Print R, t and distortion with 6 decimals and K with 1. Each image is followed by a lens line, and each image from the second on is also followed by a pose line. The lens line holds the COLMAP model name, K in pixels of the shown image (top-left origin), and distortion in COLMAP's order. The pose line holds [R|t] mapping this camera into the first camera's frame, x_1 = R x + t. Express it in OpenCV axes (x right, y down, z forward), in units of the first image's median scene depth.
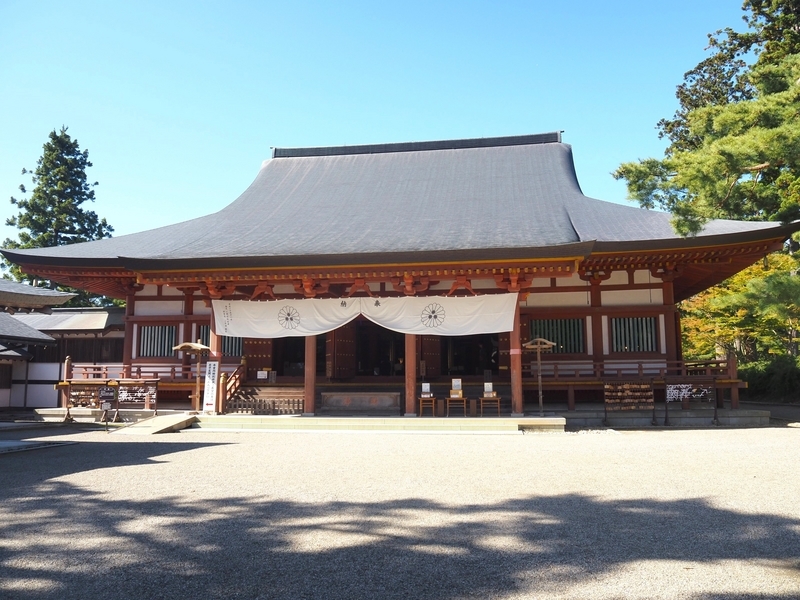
lens RADIAL K [[655.4, 0, 399.3], [0, 655.4, 298.9], [0, 0, 1]] dist [-0.060012, 0.014027]
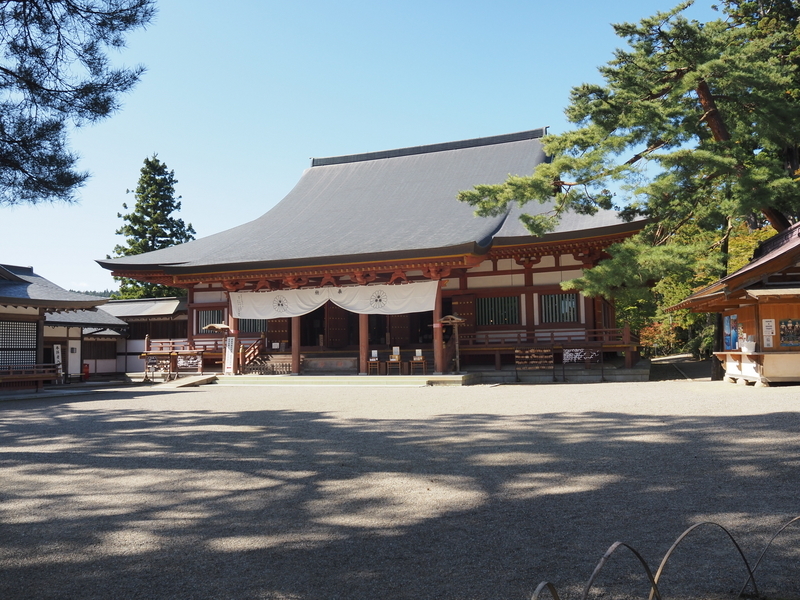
lens RADIAL K [[655.4, 0, 400.6], [0, 655.4, 298.8], [0, 0, 1]] dist [-0.060012, 0.014027]
pose [[0.977014, -0.030589, -0.210969, 0.328983], [0.041215, 0.998084, 0.046158, -0.031007], [0.209152, -0.053792, 0.976402, -0.250344]]
